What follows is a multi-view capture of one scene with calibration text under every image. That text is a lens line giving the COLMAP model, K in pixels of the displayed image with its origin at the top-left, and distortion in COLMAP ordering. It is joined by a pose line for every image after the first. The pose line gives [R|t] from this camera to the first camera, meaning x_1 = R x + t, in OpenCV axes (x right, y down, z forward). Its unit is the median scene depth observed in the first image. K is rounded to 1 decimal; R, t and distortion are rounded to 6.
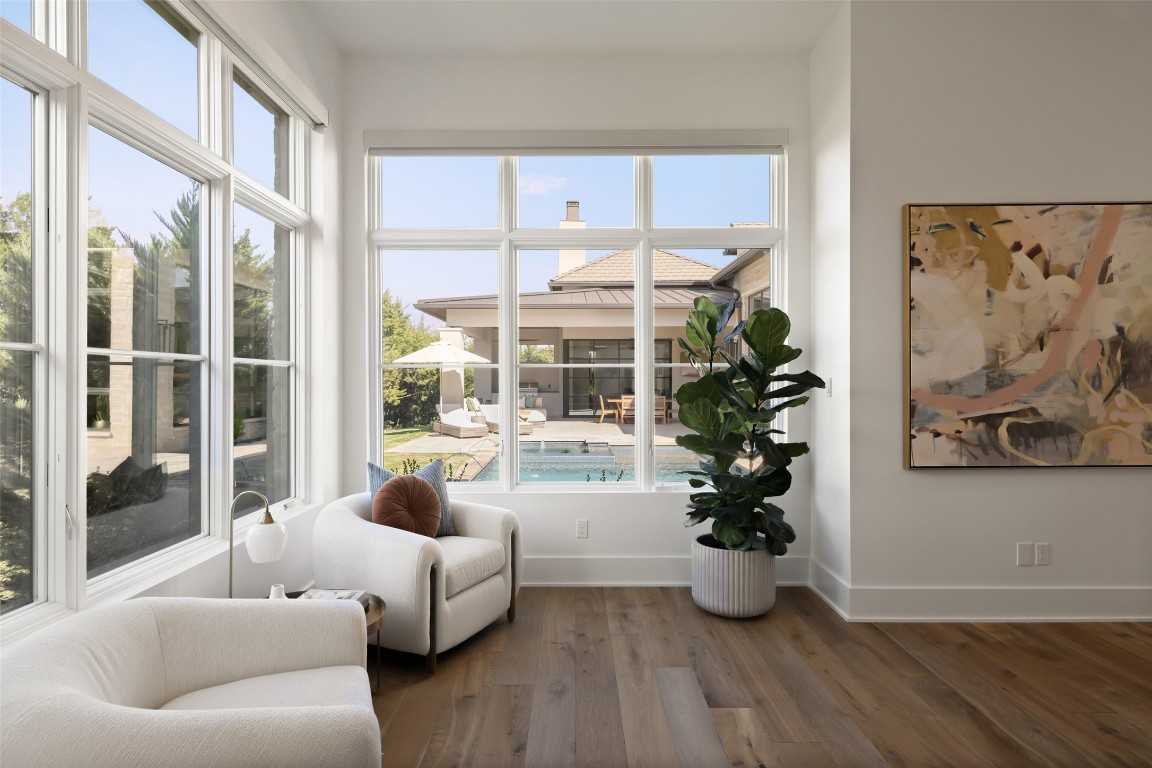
lens RADIAL K [[662.6, 0, 568.6], [0, 662.6, 382.0], [0, 0, 1]] dist [0.002629, 0.001540]
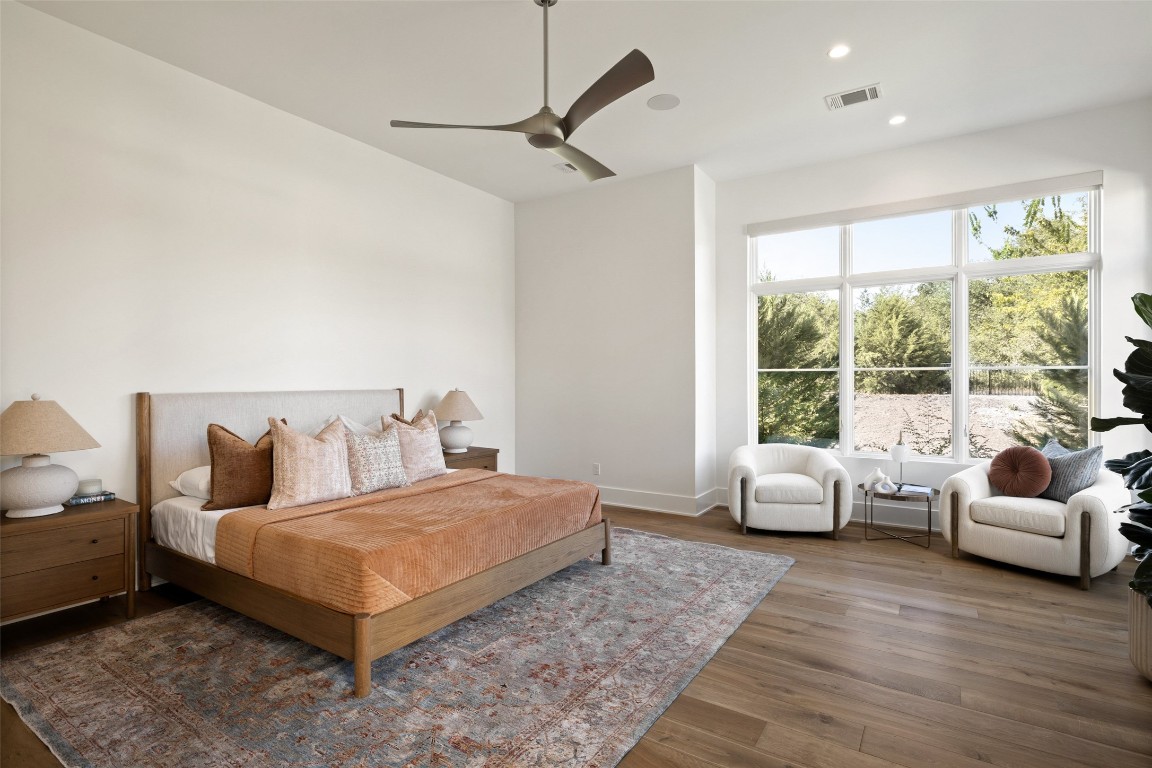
lens RADIAL K [[584.7, 0, 569.0], [0, 584.7, 377.1], [0, 0, 1]] dist [-0.001246, 0.002164]
pose [[-0.547833, -0.004019, -0.836578, 1.224663], [-0.004771, 0.999987, -0.001679, -0.000461], [0.836574, 0.003071, -0.547845, 0.796147]]
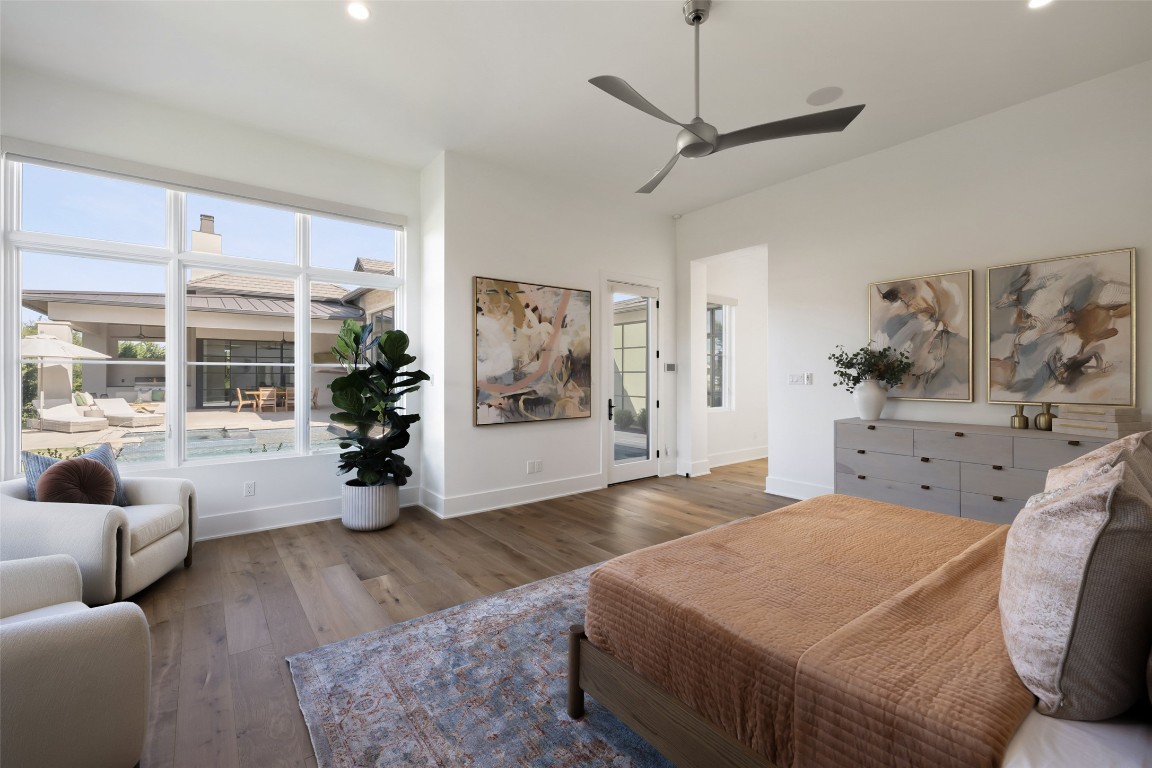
lens RADIAL K [[482.0, 0, 567.3], [0, 482.0, 377.4], [0, 0, 1]] dist [-0.000764, -0.000074]
pose [[0.792541, 0.000059, 0.609818, -0.074129], [-0.000659, 0.999999, 0.000759, 0.000418], [-0.609818, -0.001003, 0.792541, -0.160724]]
